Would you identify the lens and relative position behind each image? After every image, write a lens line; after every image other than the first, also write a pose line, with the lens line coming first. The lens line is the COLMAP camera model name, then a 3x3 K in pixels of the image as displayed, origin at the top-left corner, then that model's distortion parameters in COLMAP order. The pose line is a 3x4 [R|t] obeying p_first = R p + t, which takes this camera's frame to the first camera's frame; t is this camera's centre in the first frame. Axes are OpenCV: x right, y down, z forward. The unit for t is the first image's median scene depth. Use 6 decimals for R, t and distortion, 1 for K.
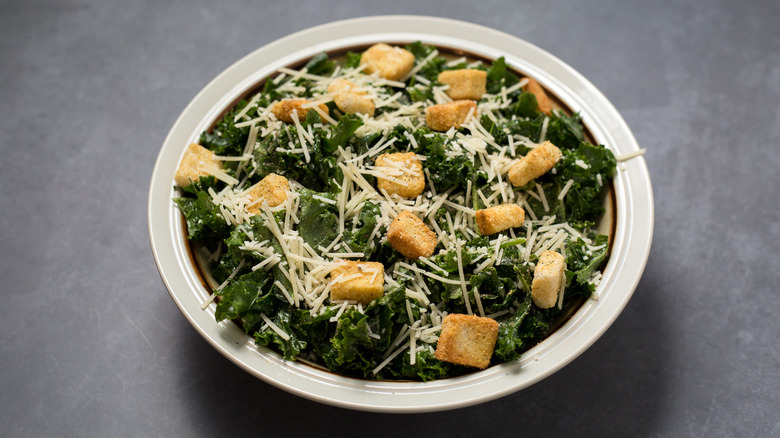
lens RADIAL K [[1166.3, 0, 390.0], [0, 1166.3, 219.0], [0, 0, 1]] dist [-0.116202, -0.109930]
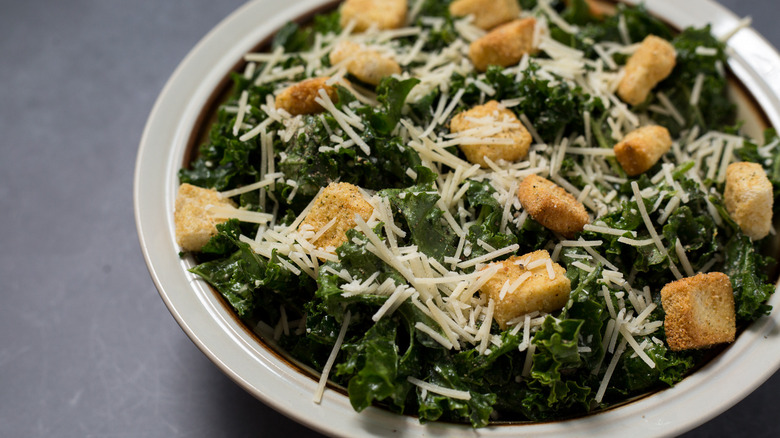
lens RADIAL K [[1224.8, 0, 390.0], [0, 1224.8, 219.0], [0, 0, 1]] dist [-0.119626, -0.049046]
pose [[0.920157, -0.306787, 0.243295, -0.247041], [0.318779, 0.947770, -0.010536, -0.000814], [-0.227355, 0.087252, 0.969895, 0.298793]]
